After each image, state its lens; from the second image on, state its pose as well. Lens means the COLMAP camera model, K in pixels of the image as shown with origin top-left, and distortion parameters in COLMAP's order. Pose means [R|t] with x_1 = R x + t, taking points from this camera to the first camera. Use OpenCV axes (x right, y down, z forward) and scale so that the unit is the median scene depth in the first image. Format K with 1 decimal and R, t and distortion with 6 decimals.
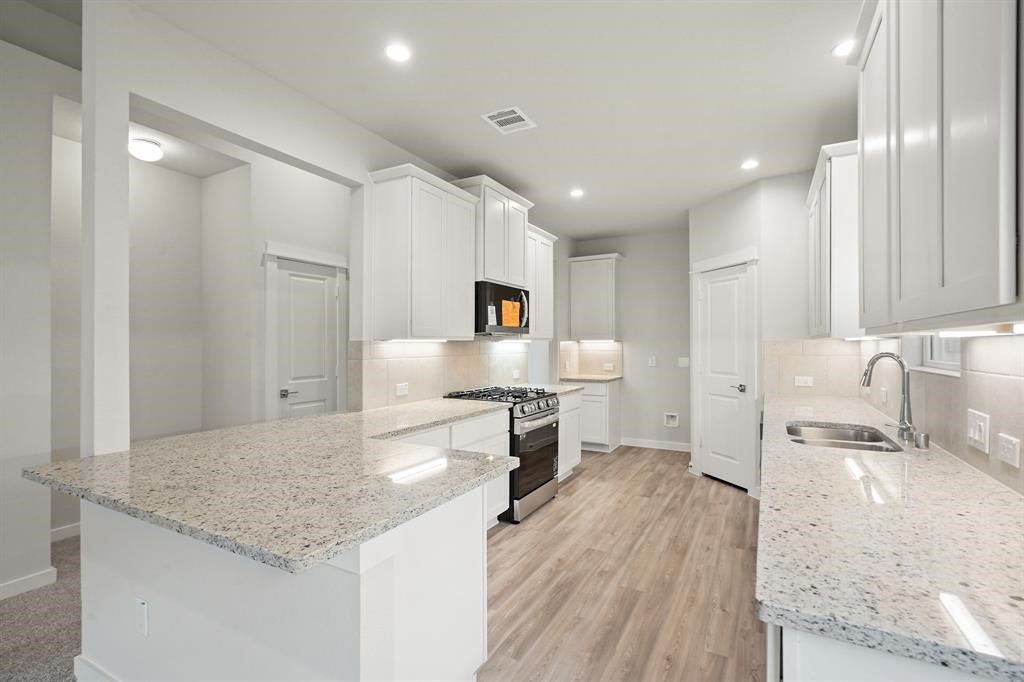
lens RADIAL K [[470.2, 0, 511.9], [0, 470.2, 343.8], [0, 0, 1]] dist [0.000425, 0.000016]
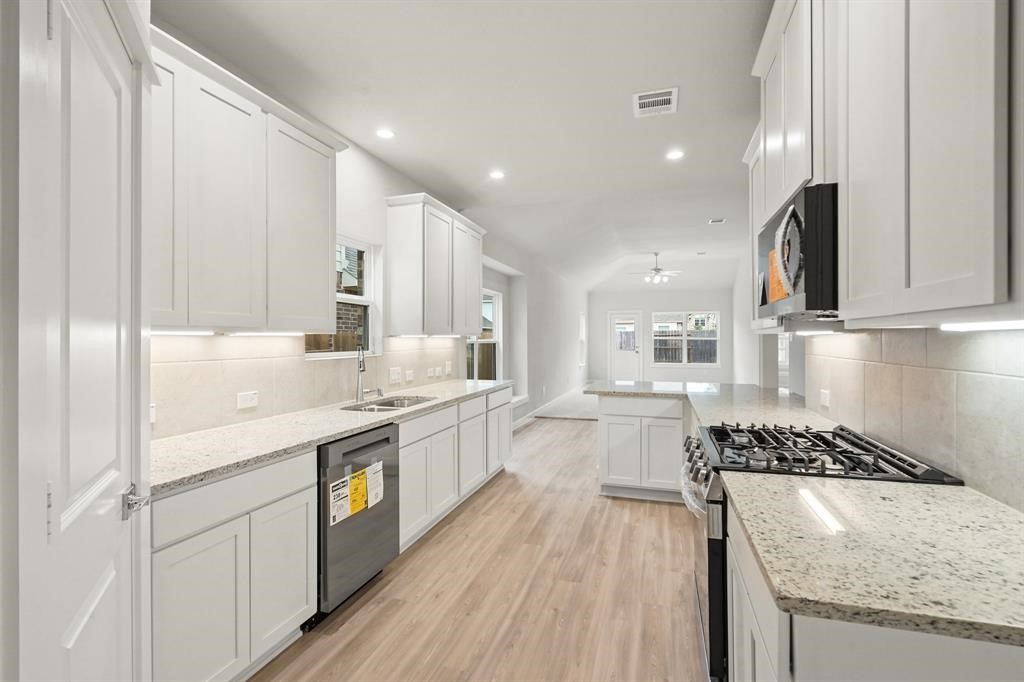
lens RADIAL K [[470.2, 0, 511.6], [0, 470.2, 337.3], [0, 0, 1]] dist [0.000425, 0.000016]
pose [[-0.982197, 0.005800, -0.187765, 0.492075], [0.006228, 0.999979, -0.001690, -0.002577], [0.187751, -0.002830, -0.982213, 2.020324]]
